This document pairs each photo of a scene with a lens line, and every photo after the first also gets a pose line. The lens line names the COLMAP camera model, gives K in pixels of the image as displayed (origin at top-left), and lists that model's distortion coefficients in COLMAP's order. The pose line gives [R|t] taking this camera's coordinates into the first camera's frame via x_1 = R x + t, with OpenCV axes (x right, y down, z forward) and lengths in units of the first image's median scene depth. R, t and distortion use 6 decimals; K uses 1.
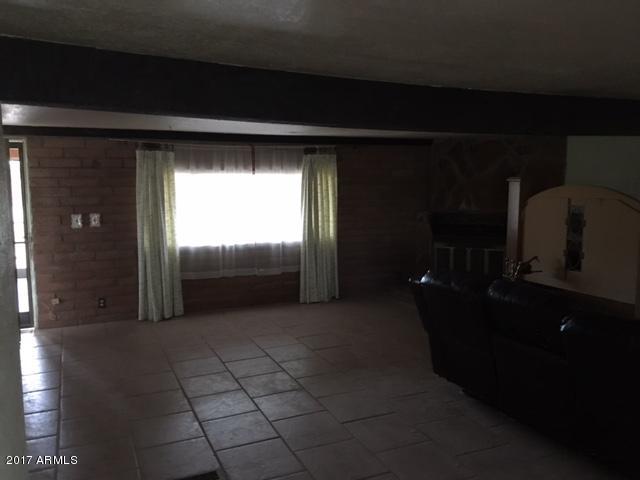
lens RADIAL K [[530.6, 0, 319.5], [0, 530.6, 239.5], [0, 0, 1]] dist [0.069898, -0.106058]
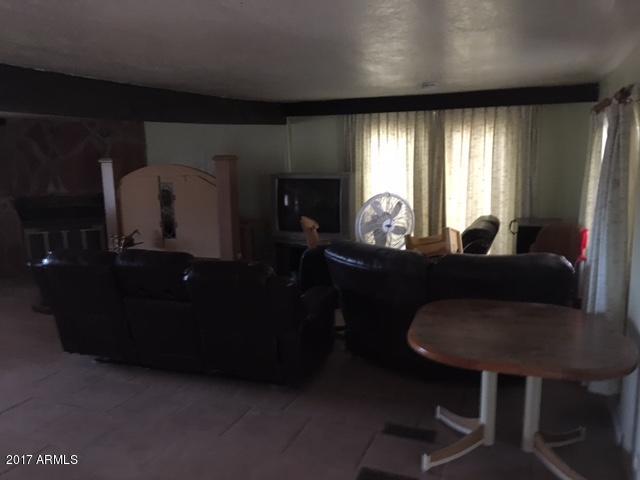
lens RADIAL K [[530.6, 0, 321.7], [0, 530.6, 237.5], [0, 0, 1]] dist [0.069898, -0.106058]
pose [[0.712655, -0.117839, 0.691546, -0.090749], [0.097088, 0.992872, 0.069133, 0.007543], [-0.694763, 0.017873, 0.719016, -0.064842]]
